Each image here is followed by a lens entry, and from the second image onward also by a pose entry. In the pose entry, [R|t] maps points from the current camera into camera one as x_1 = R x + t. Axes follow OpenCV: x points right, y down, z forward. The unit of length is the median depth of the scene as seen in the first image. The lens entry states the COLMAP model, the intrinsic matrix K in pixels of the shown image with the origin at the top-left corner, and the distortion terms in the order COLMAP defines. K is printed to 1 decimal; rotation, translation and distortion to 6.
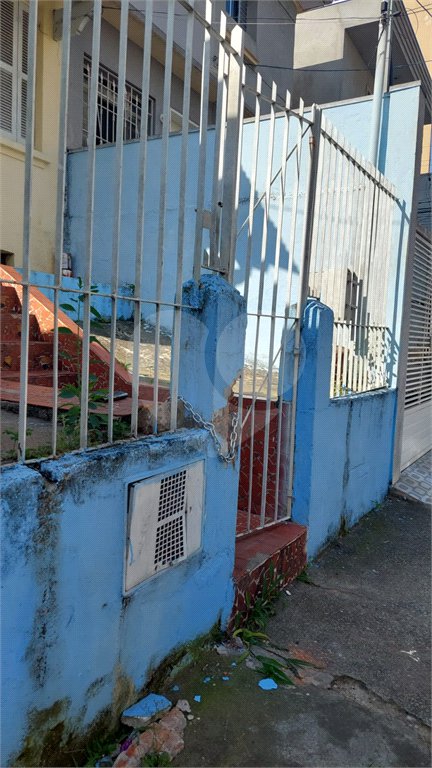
lens RADIAL K [[552.7, 0, 220.6], [0, 552.7, 381.1], [0, 0, 1]] dist [0.065236, -0.058505]
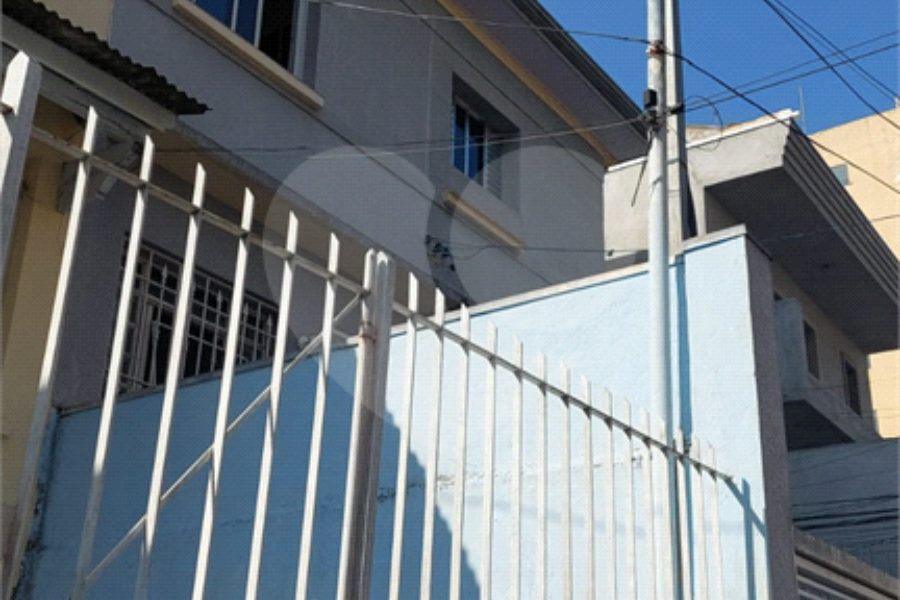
lens RADIAL K [[1152.5, 0, 471.6], [0, 1152.5, 331.2], [0, 0, 1]] dist [0.053763, 0.000000]
pose [[0.996905, -0.041075, -0.067025, 0.222368], [0.006743, 0.894168, -0.447680, -0.054725], [0.078320, 0.445843, 0.891678, 0.224722]]
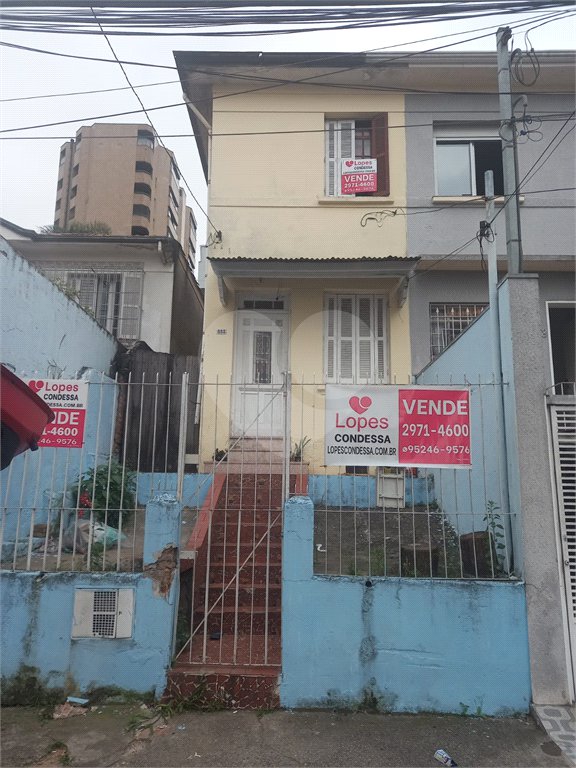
lens RADIAL K [[558.3, 0, 290.8], [0, 558.3, 398.5], [0, 0, 1]] dist [0.044798, -0.022246]
pose [[0.488797, -0.182403, -0.853116, 1.138221], [-0.064126, 0.967740, -0.243652, -0.034212], [0.870037, 0.173804, 0.461332, 0.240499]]
